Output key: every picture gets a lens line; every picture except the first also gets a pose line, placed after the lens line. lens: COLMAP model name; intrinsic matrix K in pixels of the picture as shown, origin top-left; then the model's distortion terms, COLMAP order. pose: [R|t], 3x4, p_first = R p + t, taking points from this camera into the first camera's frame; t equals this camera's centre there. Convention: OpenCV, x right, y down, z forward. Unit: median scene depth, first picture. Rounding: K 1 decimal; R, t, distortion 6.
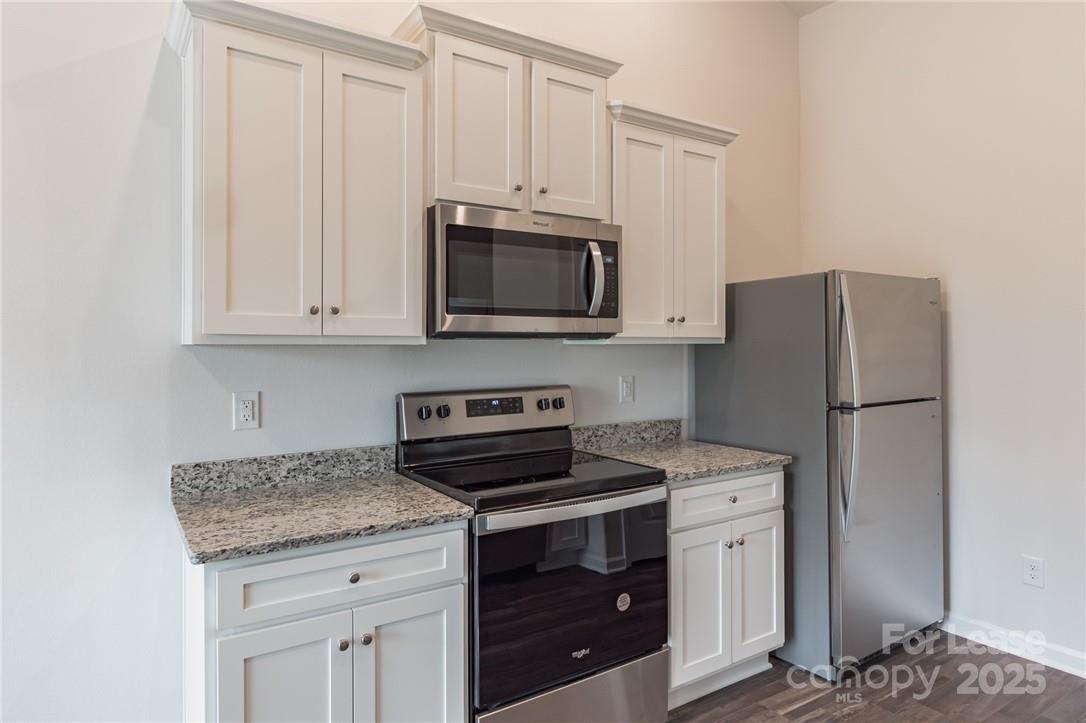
lens RADIAL K [[651.7, 0, 543.7], [0, 651.7, 344.8], [0, 0, 1]] dist [0.000740, -0.000625]
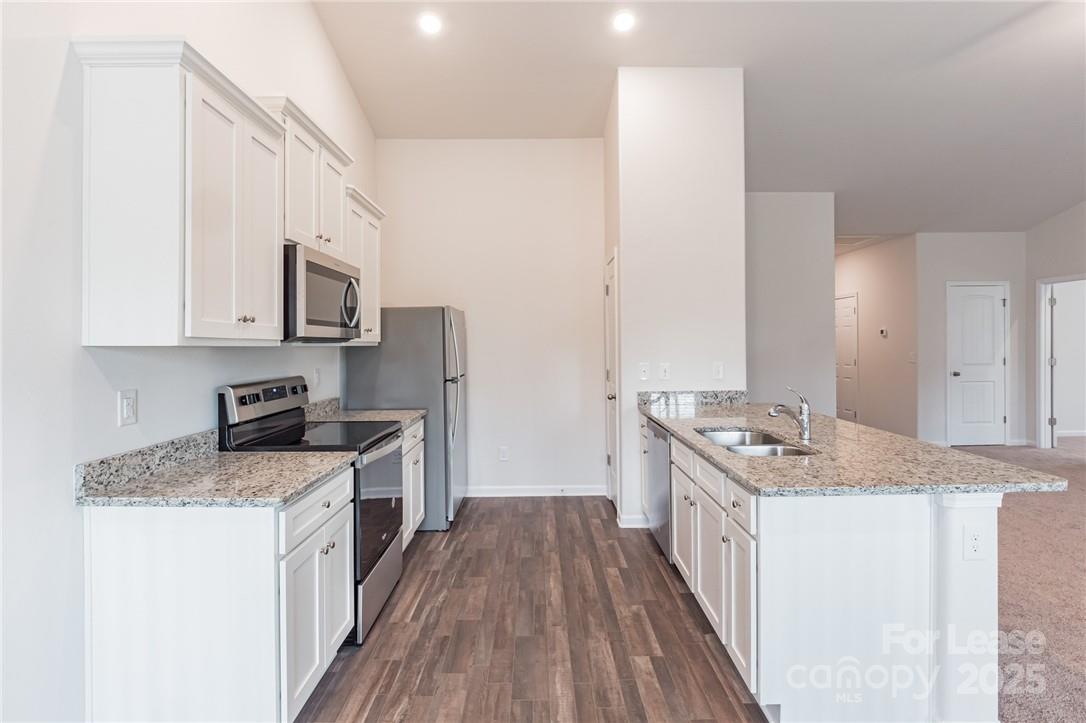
lens RADIAL K [[532.4, 0, 542.0], [0, 532.4, 345.1], [0, 0, 1]] dist [-0.012213, -0.002719]
pose [[0.544602, -0.000048, 0.838695, -0.735195], [0.004267, 0.999987, -0.002714, 0.002713], [-0.838684, 0.005056, 0.544595, -0.043370]]
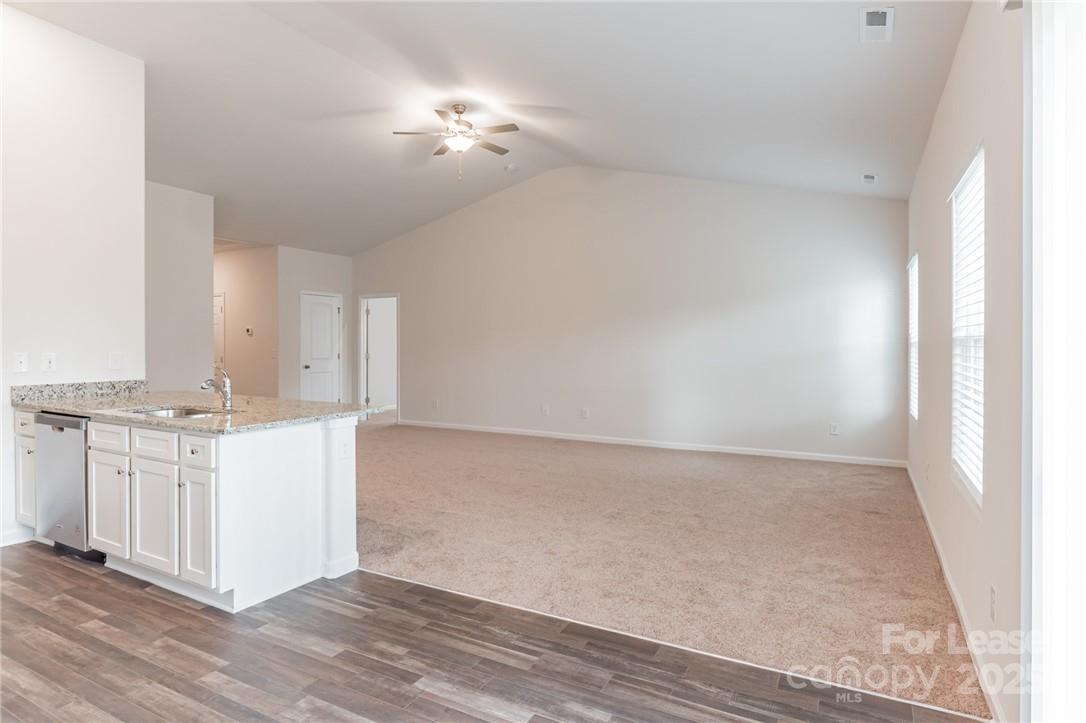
lens RADIAL K [[582.7, 0, 537.3], [0, 582.7, 351.7], [0, 0, 1]] dist [-0.006864, 0.002545]
pose [[-0.469056, -0.003944, 0.883159, -1.219121], [0.000317, 0.999989, 0.004634, 0.046503], [-0.883168, 0.002454, -0.469050, 0.095499]]
